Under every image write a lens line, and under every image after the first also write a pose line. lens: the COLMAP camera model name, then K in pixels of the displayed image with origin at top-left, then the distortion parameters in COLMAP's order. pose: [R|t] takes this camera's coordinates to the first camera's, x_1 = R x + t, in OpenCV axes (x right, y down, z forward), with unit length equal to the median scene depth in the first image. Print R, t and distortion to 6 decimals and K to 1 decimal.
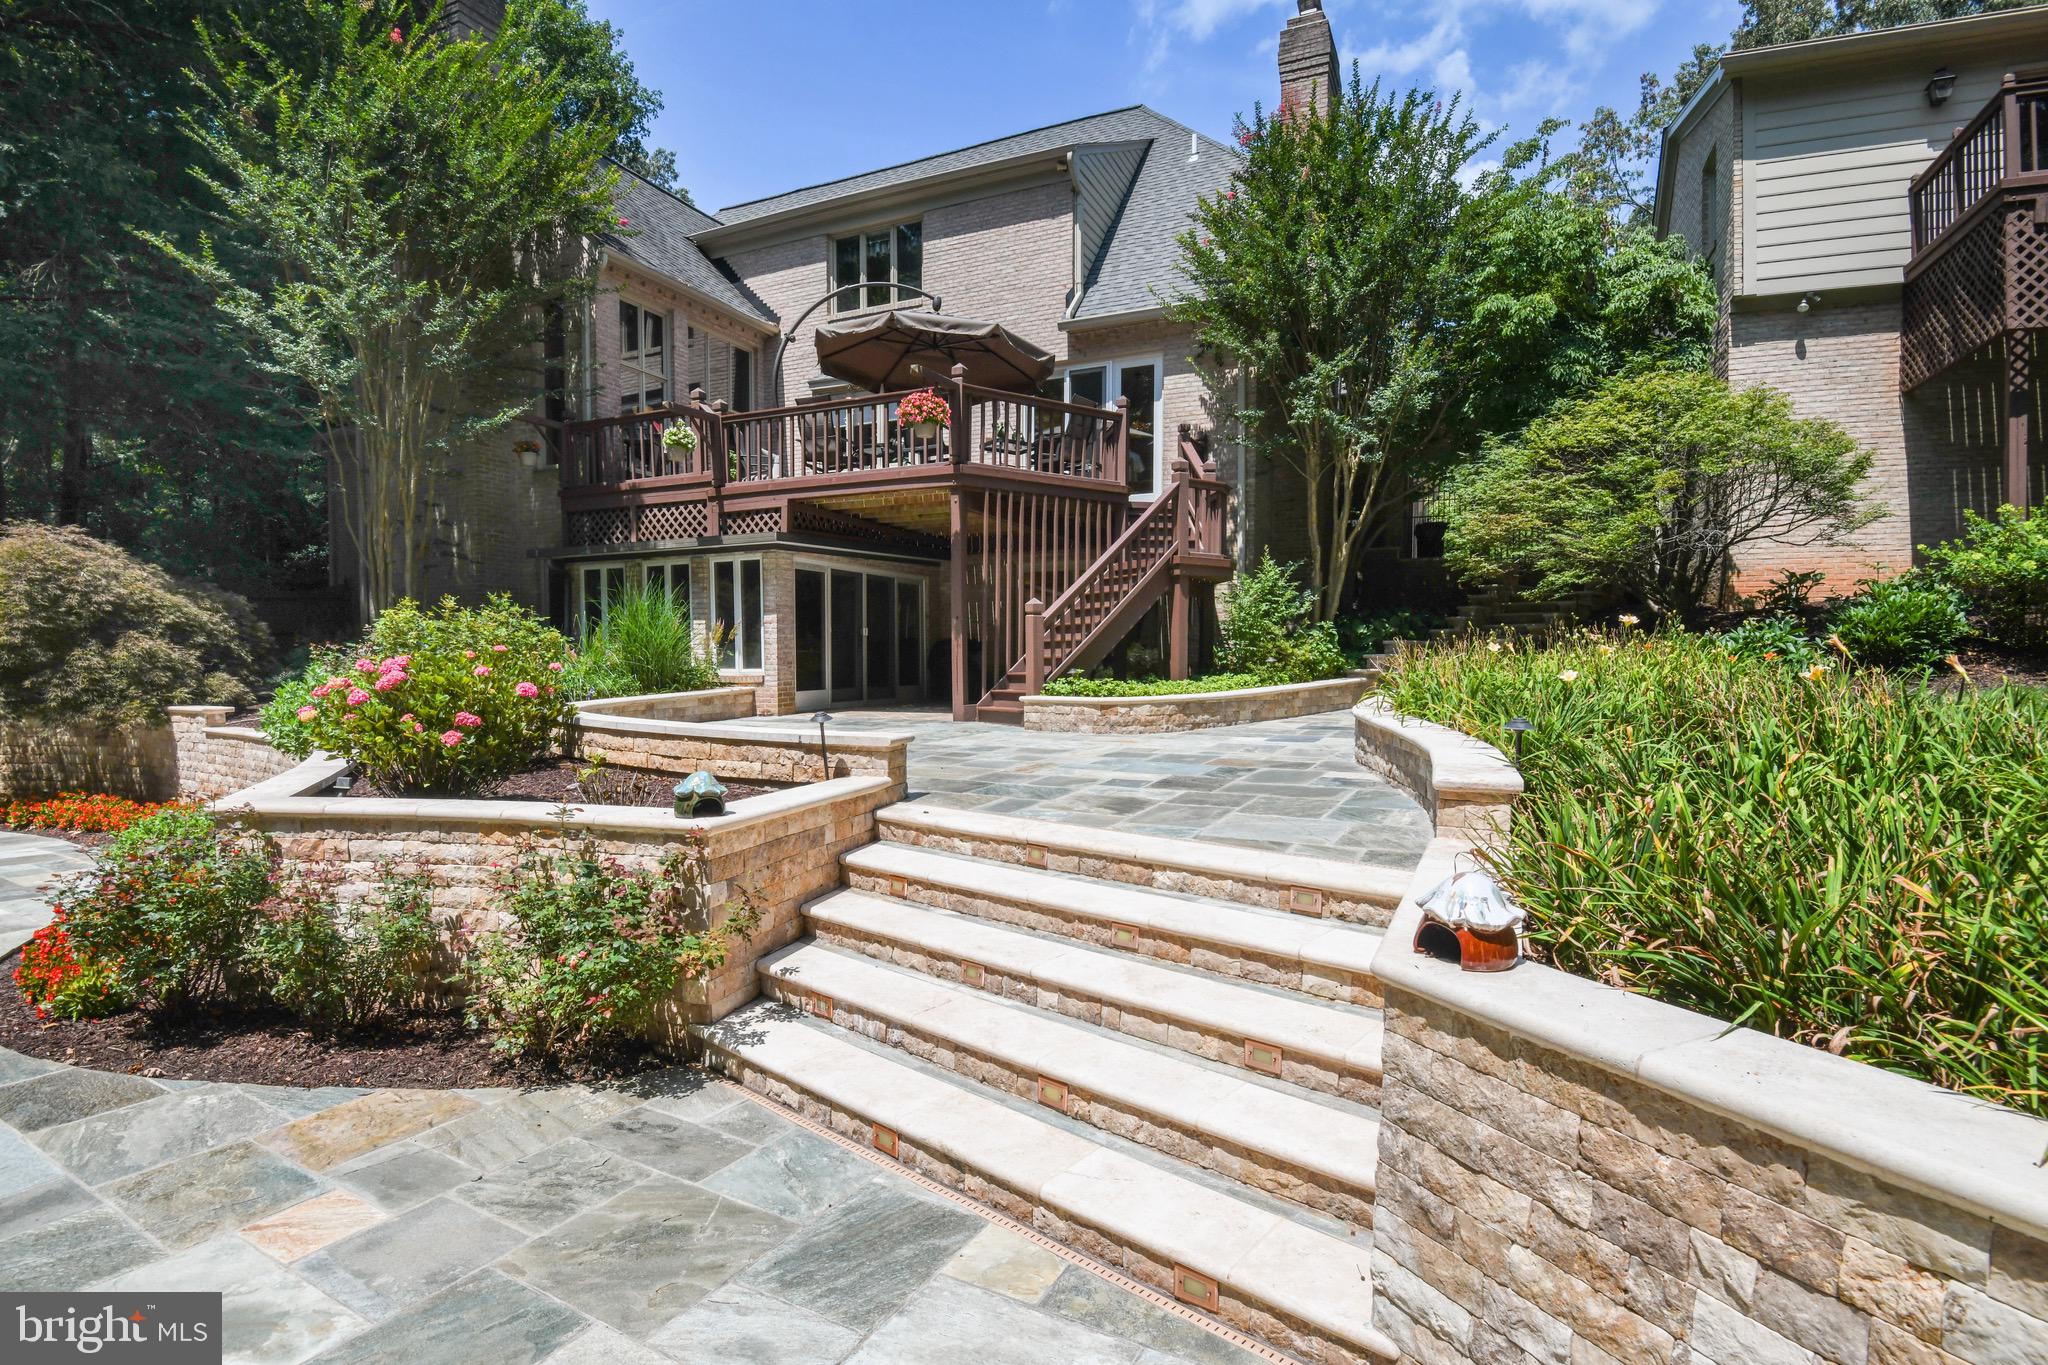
lens RADIAL K [[988.7, 0, 992.6], [0, 988.7, 723.4], [0, 0, 1]] dist [-0.032271, -0.000885]
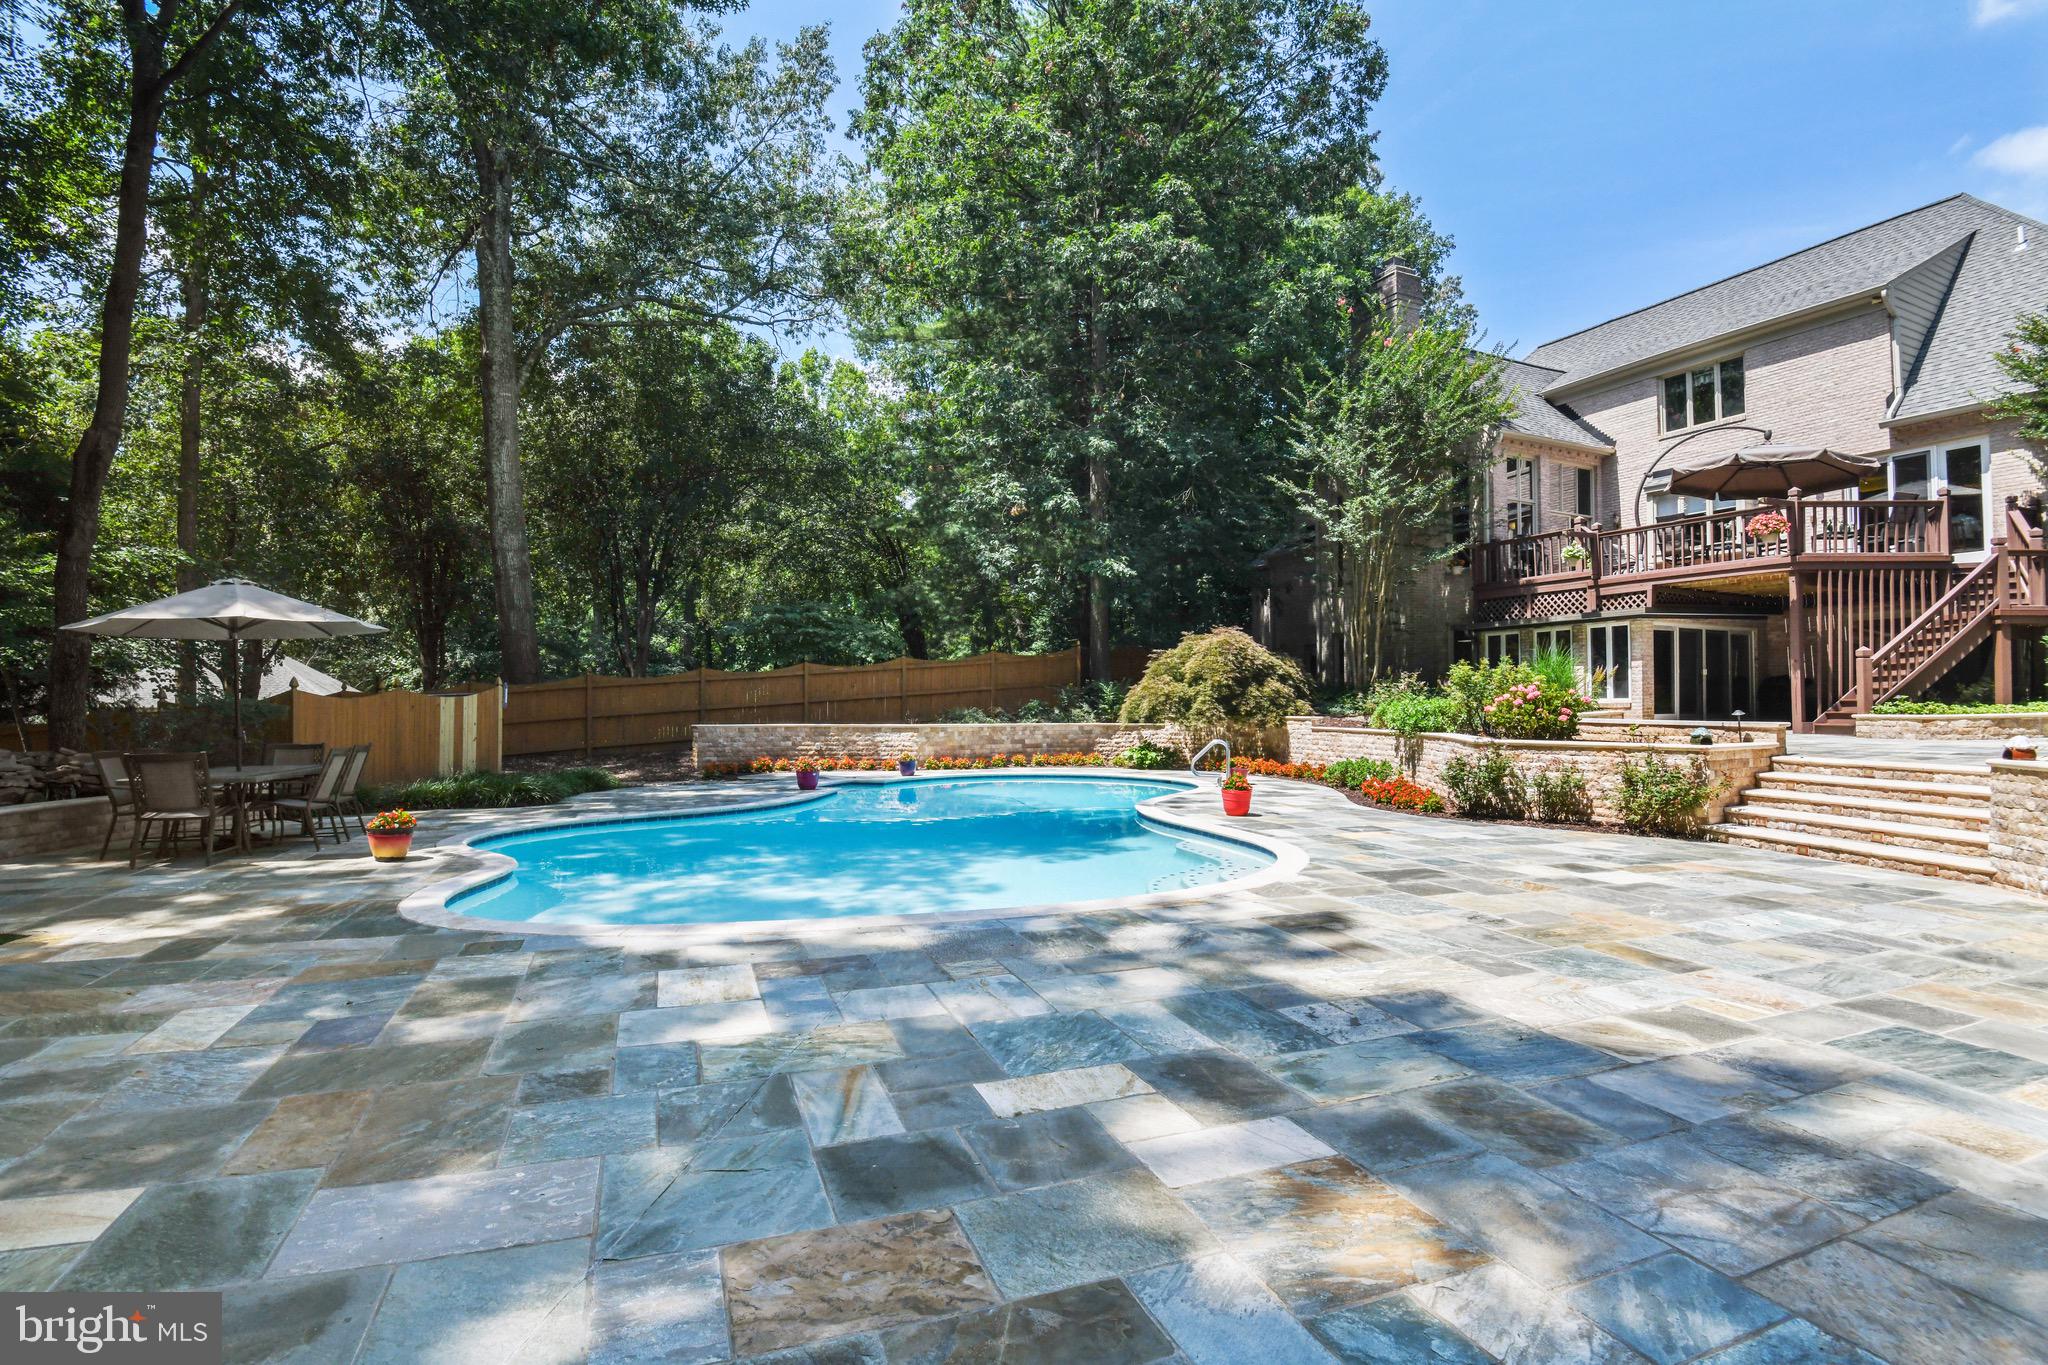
lens RADIAL K [[953.9, 0, 1002.8], [0, 953.9, 688.8], [0, 0, 1]] dist [-0.038561, -0.003519]
pose [[0.759785, -0.010165, -0.650095, -0.033759], [-0.041630, 0.997066, -0.064244, 0.060335], [0.648840, 0.075875, 0.757132, -0.681020]]
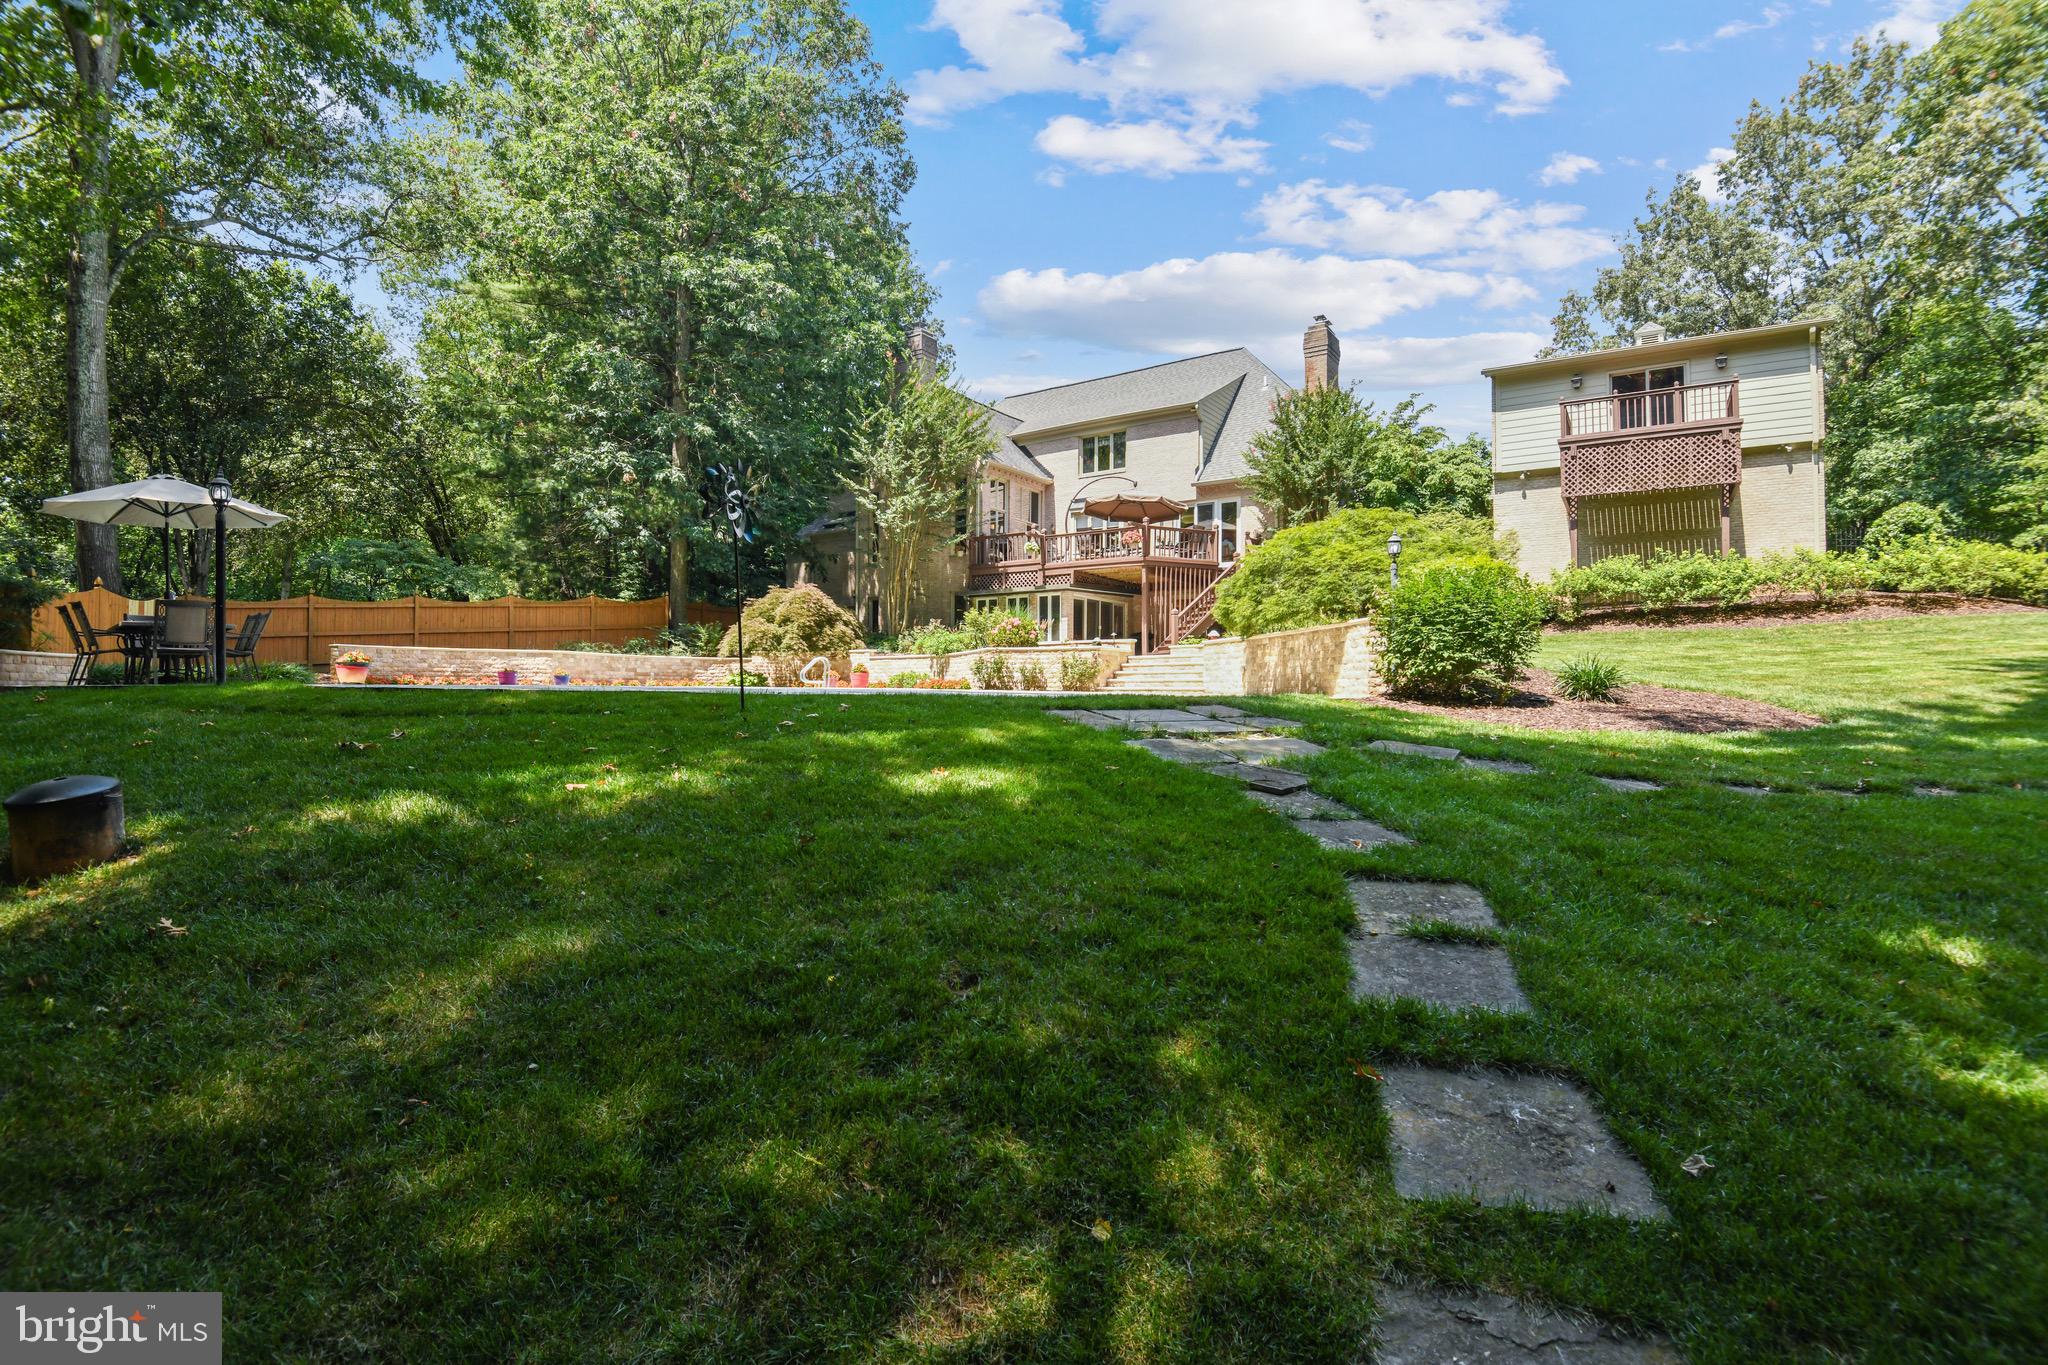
lens RADIAL K [[953.9, 0, 1021.0], [0, 953.9, 710.6], [0, 0, 1]] dist [-0.038561, -0.003519]
pose [[0.989148, 0.006207, -0.146793, 0.009054], [-0.012300, 0.999098, -0.040641, 0.204731], [0.146408, 0.042005, 0.988332, -1.264399]]
